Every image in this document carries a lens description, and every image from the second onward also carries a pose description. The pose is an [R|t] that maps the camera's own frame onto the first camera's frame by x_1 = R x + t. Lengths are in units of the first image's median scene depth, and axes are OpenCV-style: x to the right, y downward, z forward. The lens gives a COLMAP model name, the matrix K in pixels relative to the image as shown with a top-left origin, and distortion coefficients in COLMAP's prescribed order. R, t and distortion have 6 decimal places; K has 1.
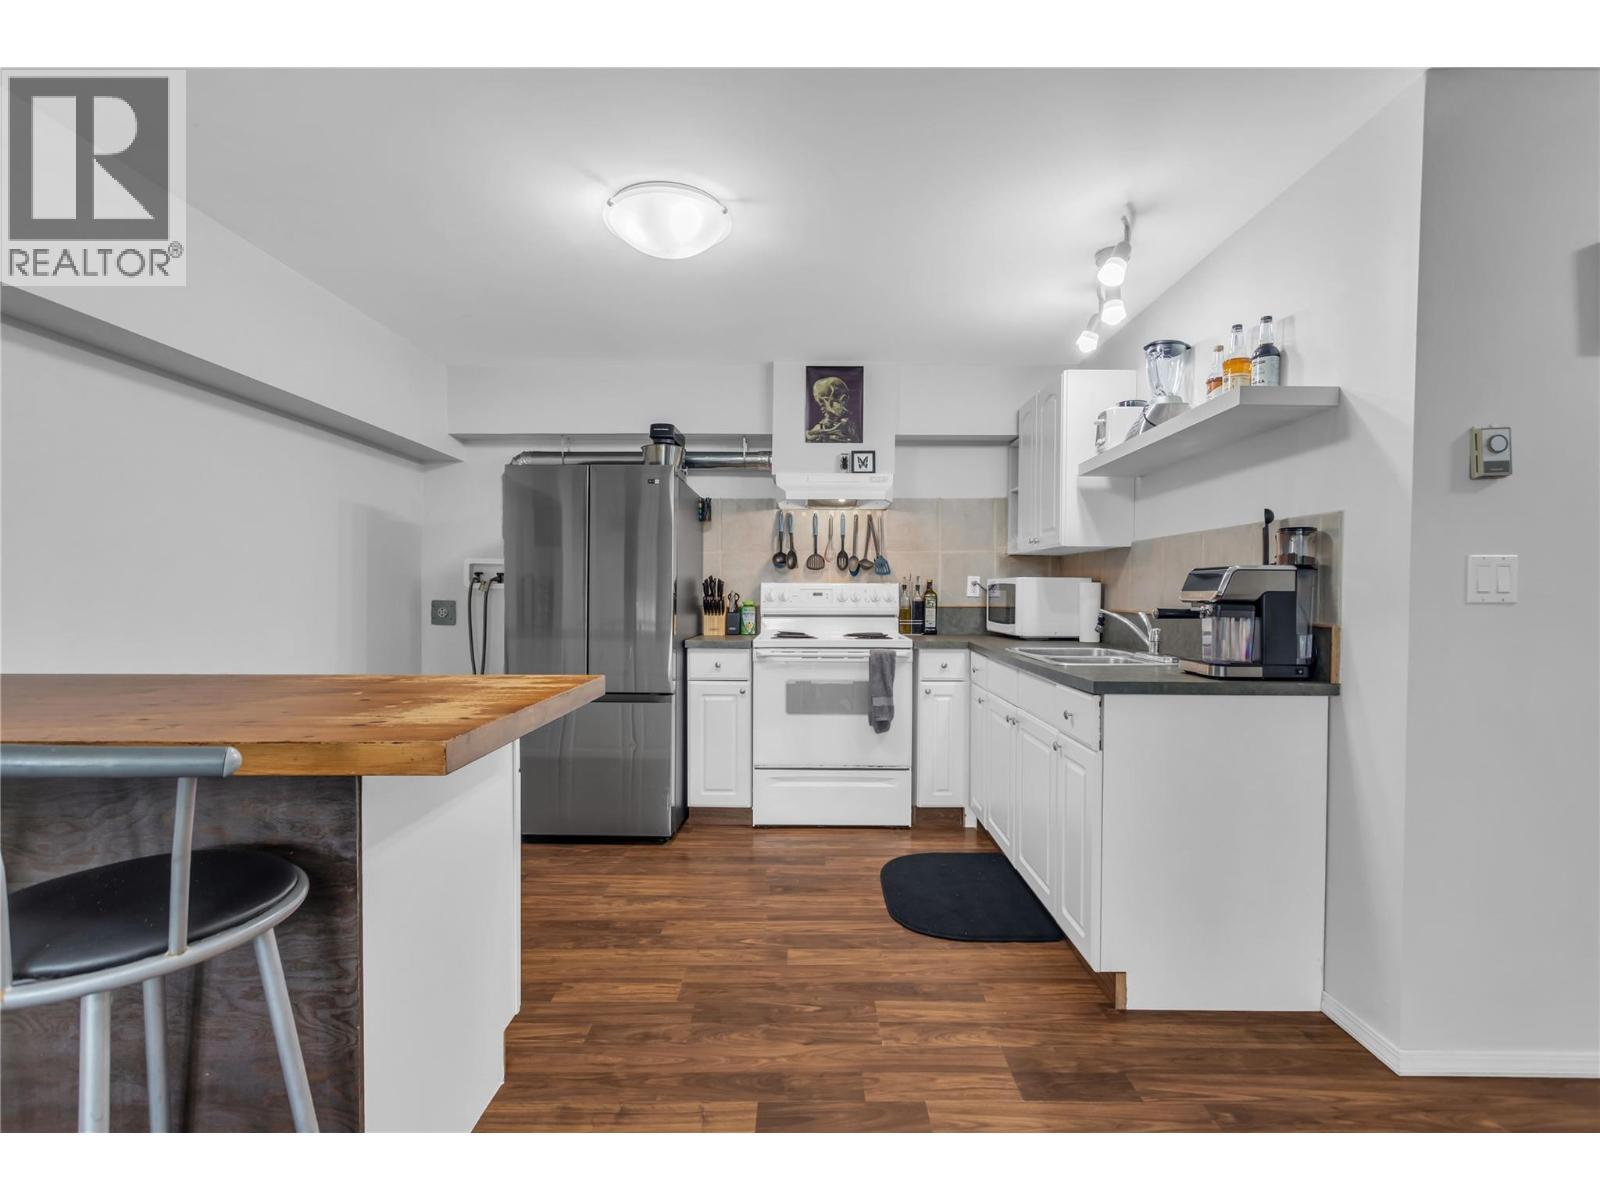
lens RADIAL K [[770.7, 0, 799.8], [0, 770.7, 593.8], [0, 0, 1]] dist [0.002355, 0.001536]
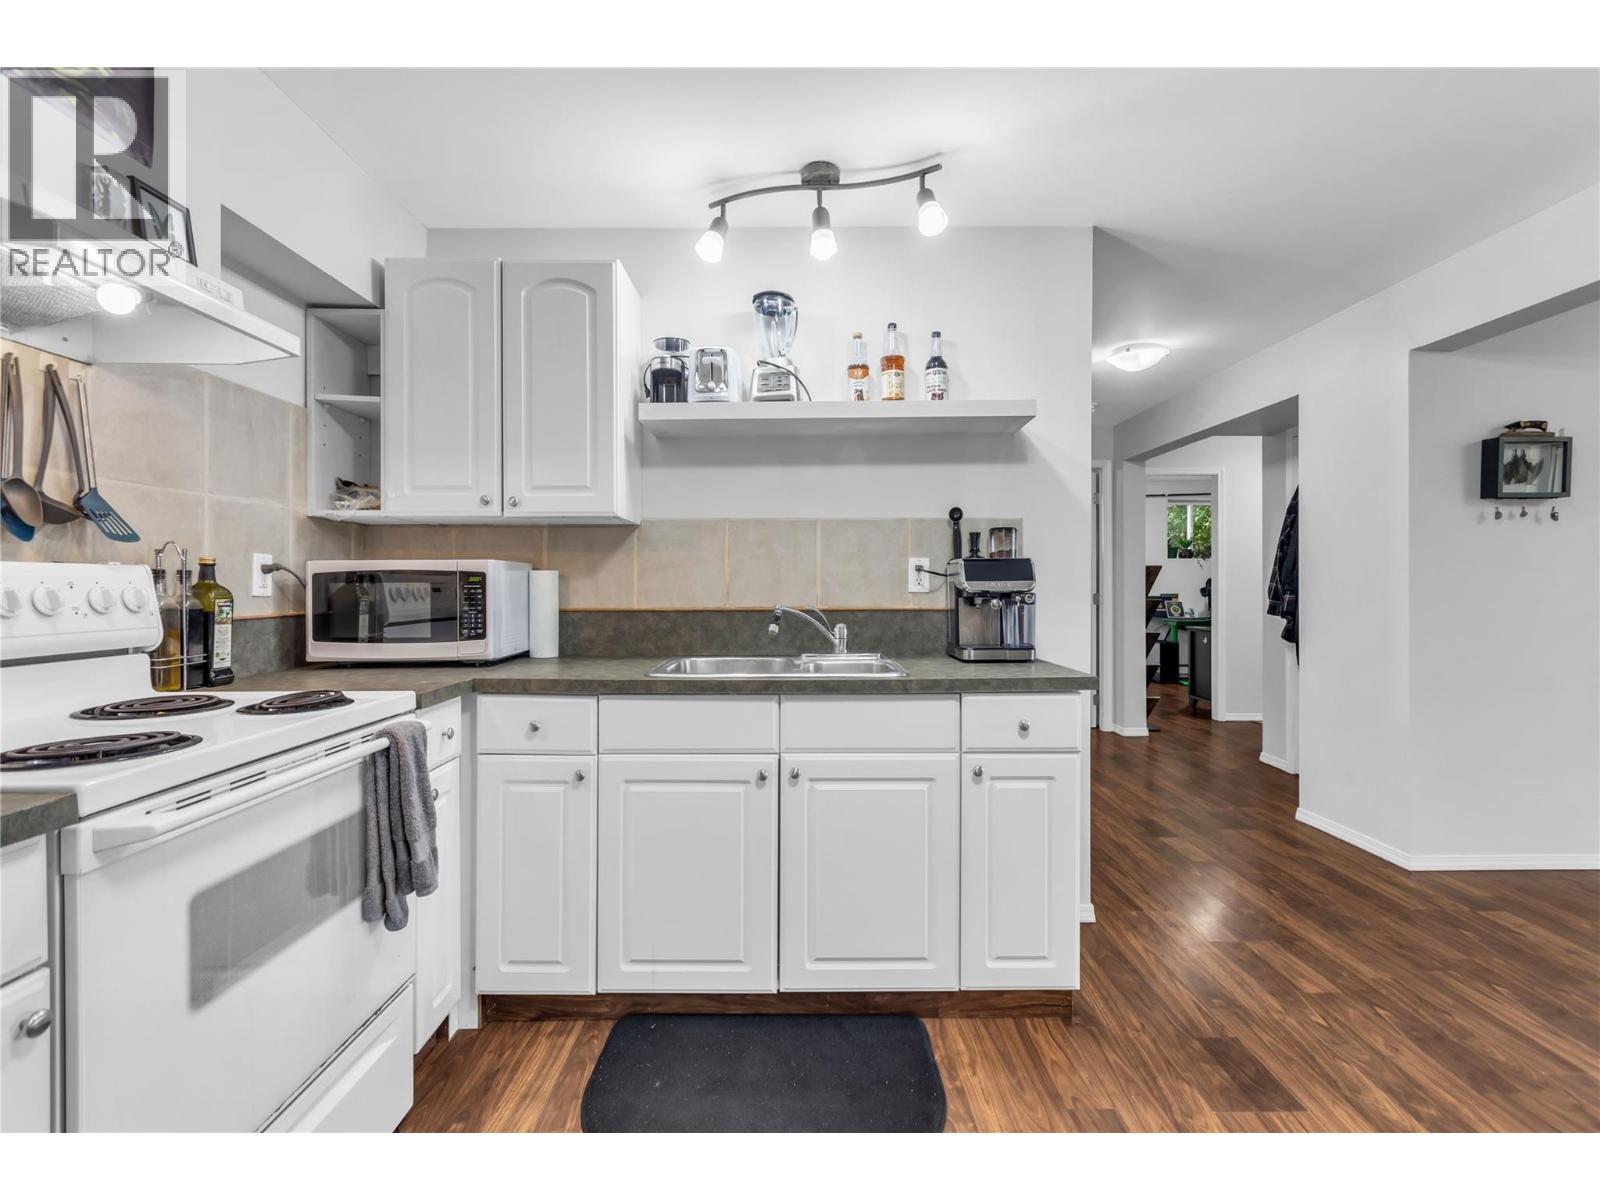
lens RADIAL K [[770.7, 0, 800.1], [0, 770.7, 585.3], [0, 0, 1]] dist [0.002355, 0.001536]
pose [[-0.024135, -0.004850, 0.999697, -0.312318], [0.007720, 0.999958, 0.005037, -0.002547], [-0.999679, 0.007839, -0.024097, 0.791226]]
